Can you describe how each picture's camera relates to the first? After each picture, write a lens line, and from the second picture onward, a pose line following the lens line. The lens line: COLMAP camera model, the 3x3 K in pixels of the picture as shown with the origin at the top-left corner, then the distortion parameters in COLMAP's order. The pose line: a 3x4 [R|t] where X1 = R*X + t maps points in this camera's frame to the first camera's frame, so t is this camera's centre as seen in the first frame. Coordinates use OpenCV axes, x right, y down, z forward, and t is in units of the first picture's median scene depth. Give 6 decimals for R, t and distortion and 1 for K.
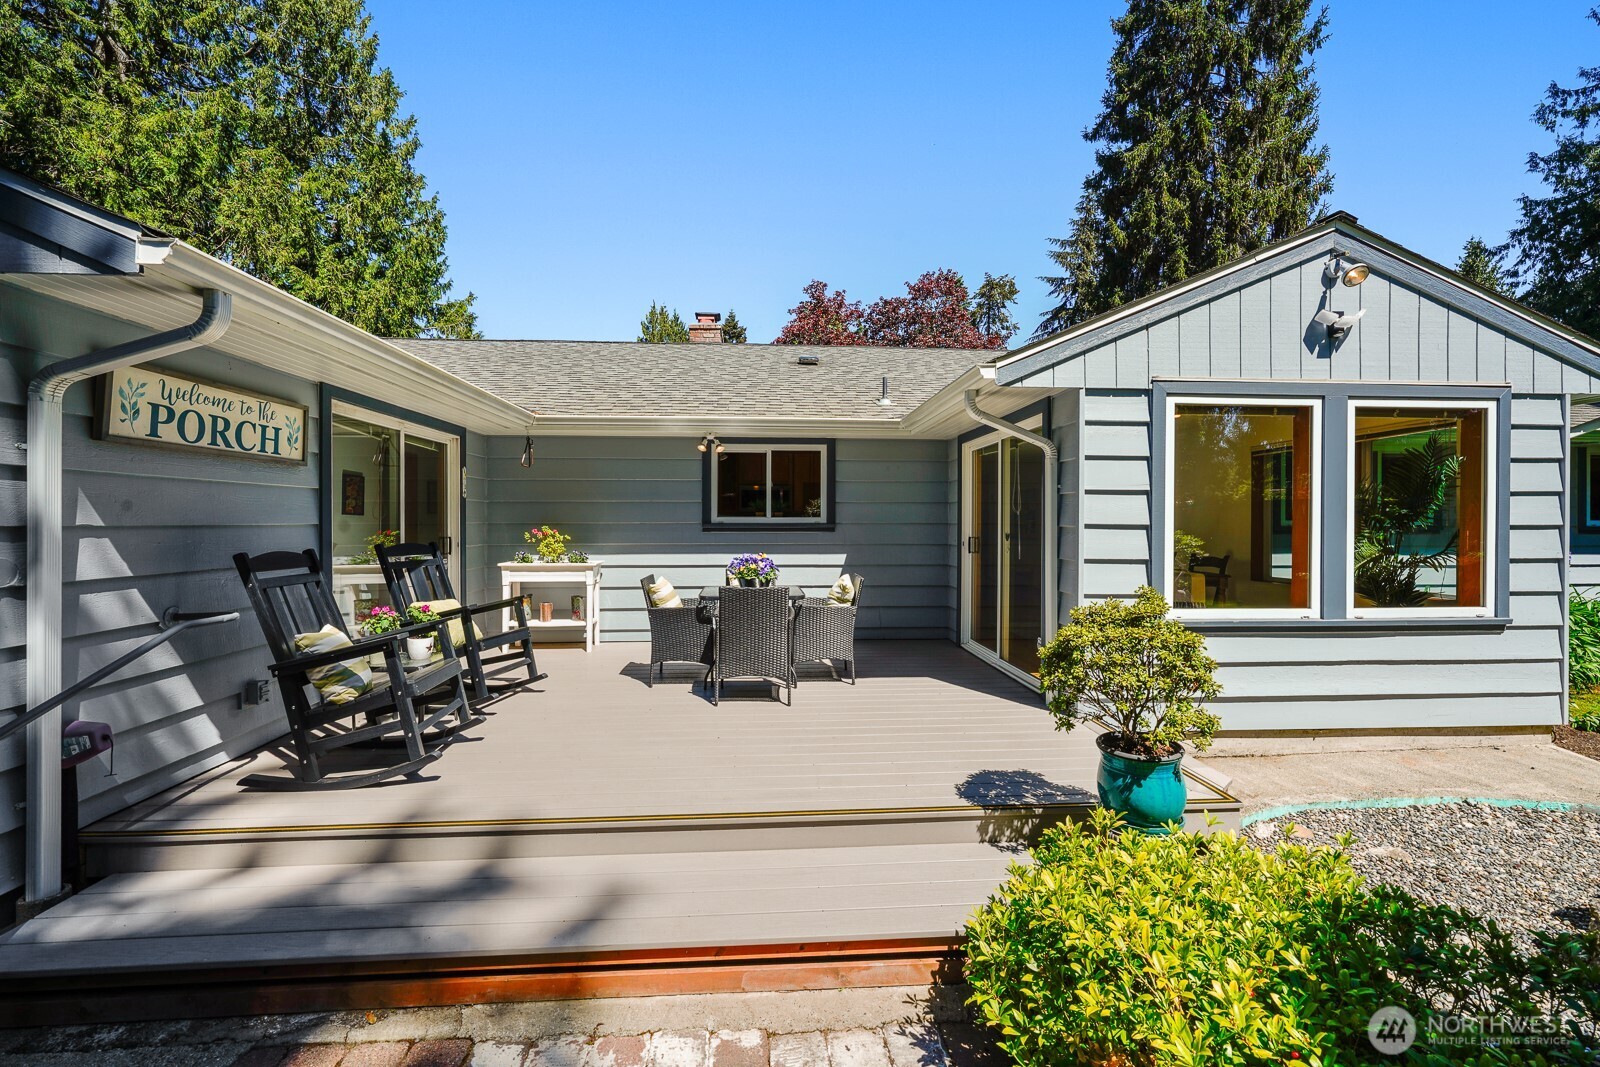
lens RADIAL K [[649.2, 0, 800.0], [0, 649.2, 533.5], [0, 0, 1]] dist [-0.017946, 0.000052]
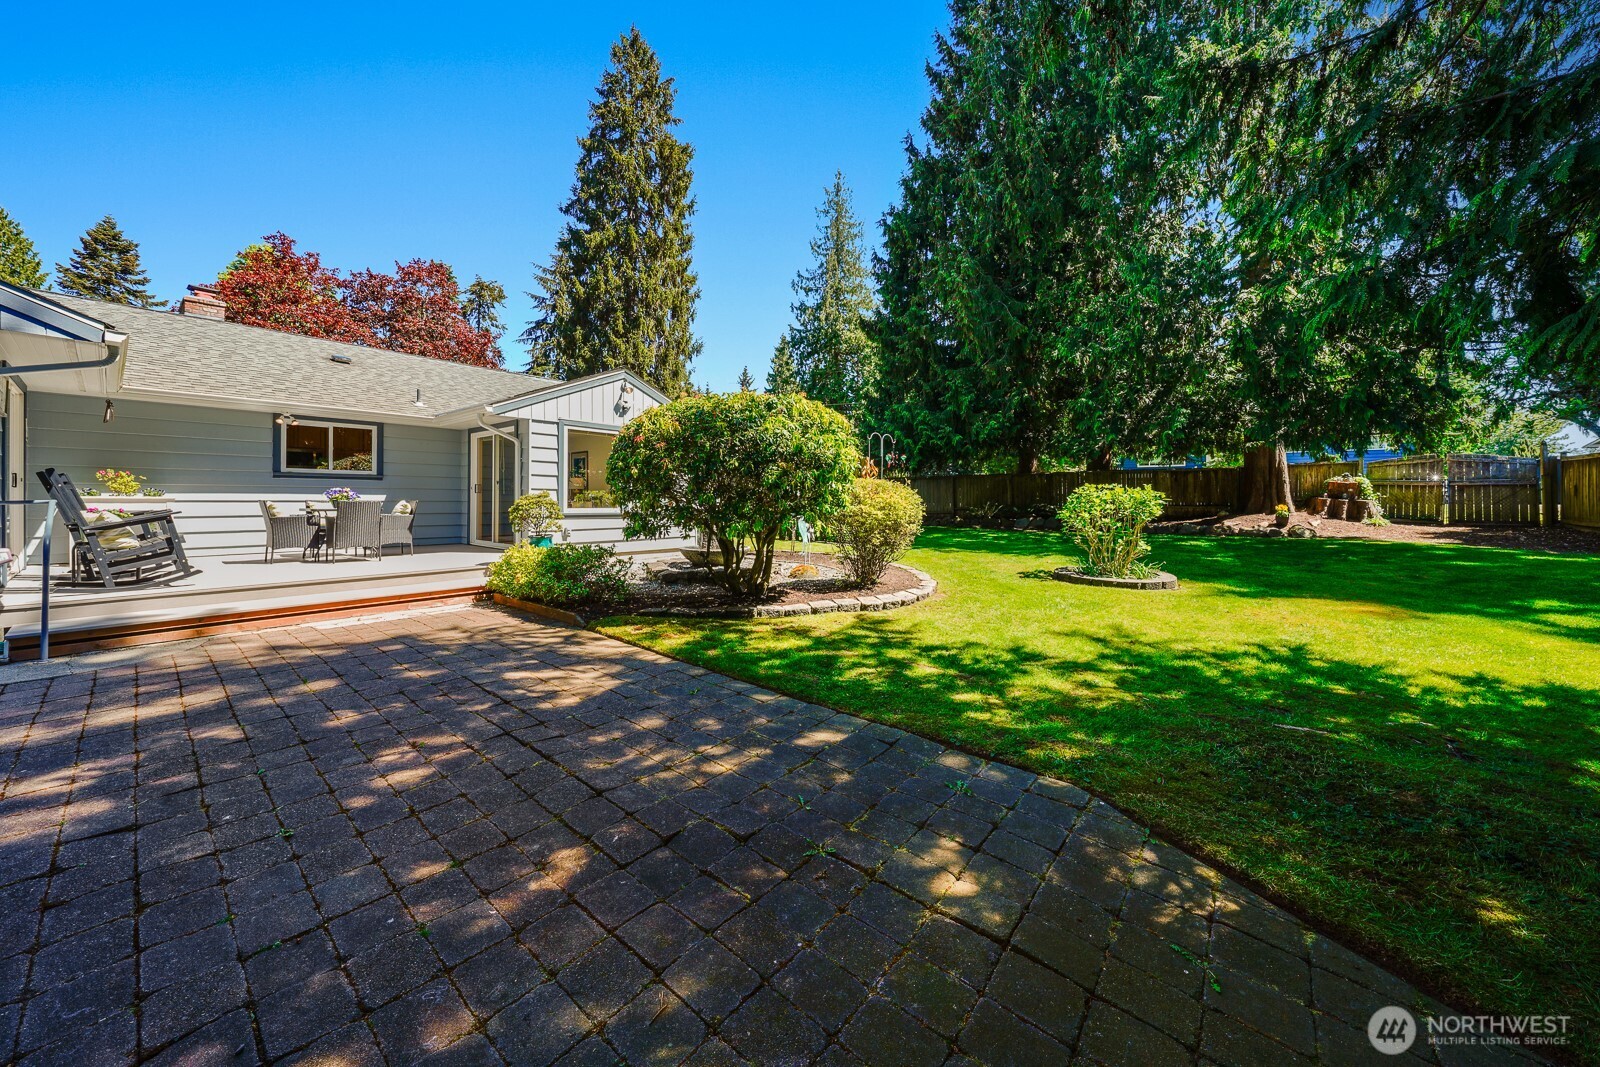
lens RADIAL K [[562.0, 0, 794.5], [0, 562.0, 504.3], [0, 0, 1]] dist [-0.001870, -0.000015]
pose [[0.698492, -0.002081, 0.715615, -0.081665], [0.003412, 0.999994, -0.000423, 0.021825], [-0.715610, 0.002737, 0.698495, -0.252390]]
